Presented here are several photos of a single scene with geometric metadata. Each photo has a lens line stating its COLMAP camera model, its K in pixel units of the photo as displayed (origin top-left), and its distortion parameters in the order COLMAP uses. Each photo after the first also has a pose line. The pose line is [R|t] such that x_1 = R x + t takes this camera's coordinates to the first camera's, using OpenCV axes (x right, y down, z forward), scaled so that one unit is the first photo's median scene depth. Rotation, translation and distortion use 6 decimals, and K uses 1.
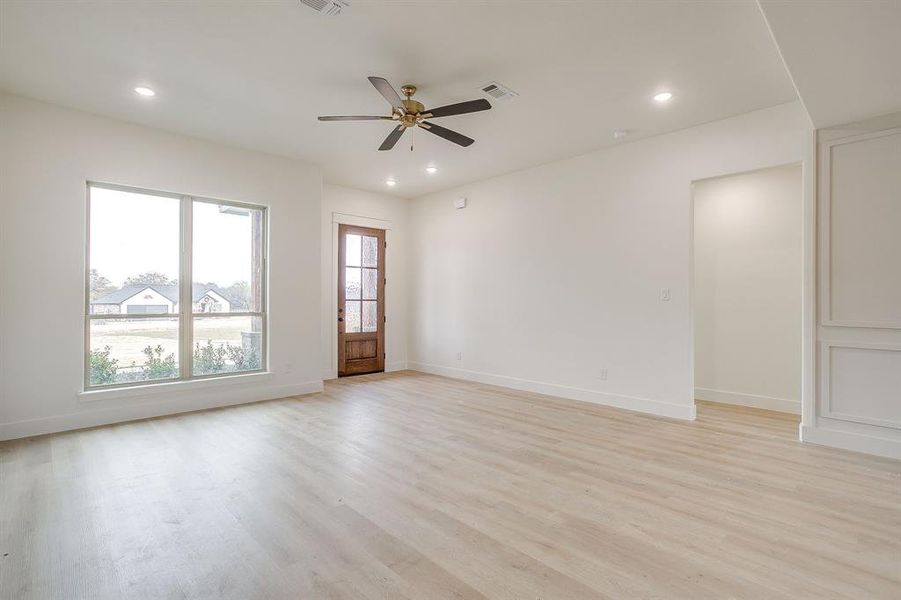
lens RADIAL K [[442.2, 0, 447.1], [0, 442.2, 295.3], [0, 0, 1]] dist [0.000482, 0.001336]
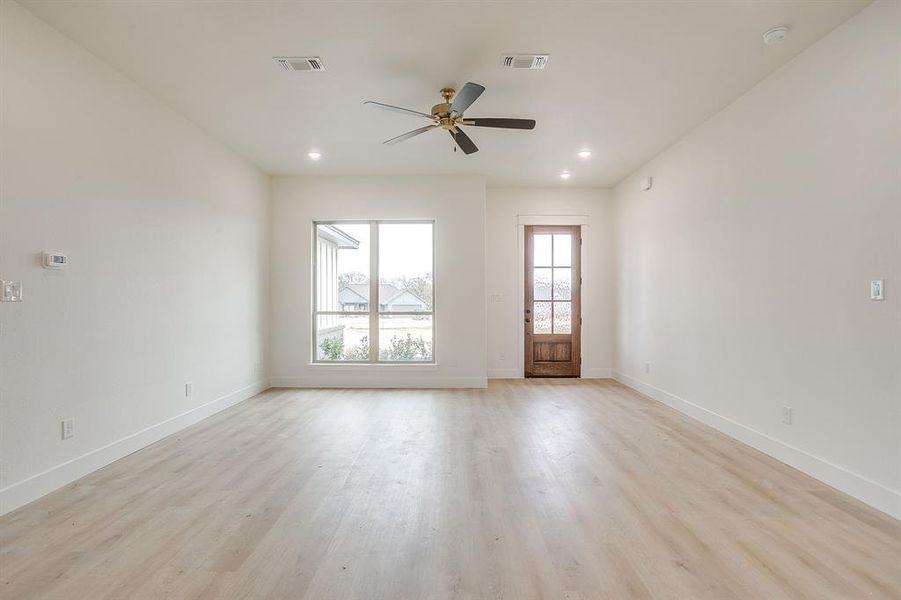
lens RADIAL K [[442.2, 0, 447.1], [0, 442.2, 295.3], [0, 0, 1]] dist [0.000482, 0.001336]
pose [[0.729263, -0.009002, -0.684174, 0.314002], [0.009451, 0.999951, -0.003083, -0.000809], [0.684168, -0.004218, 0.729312, 0.139911]]
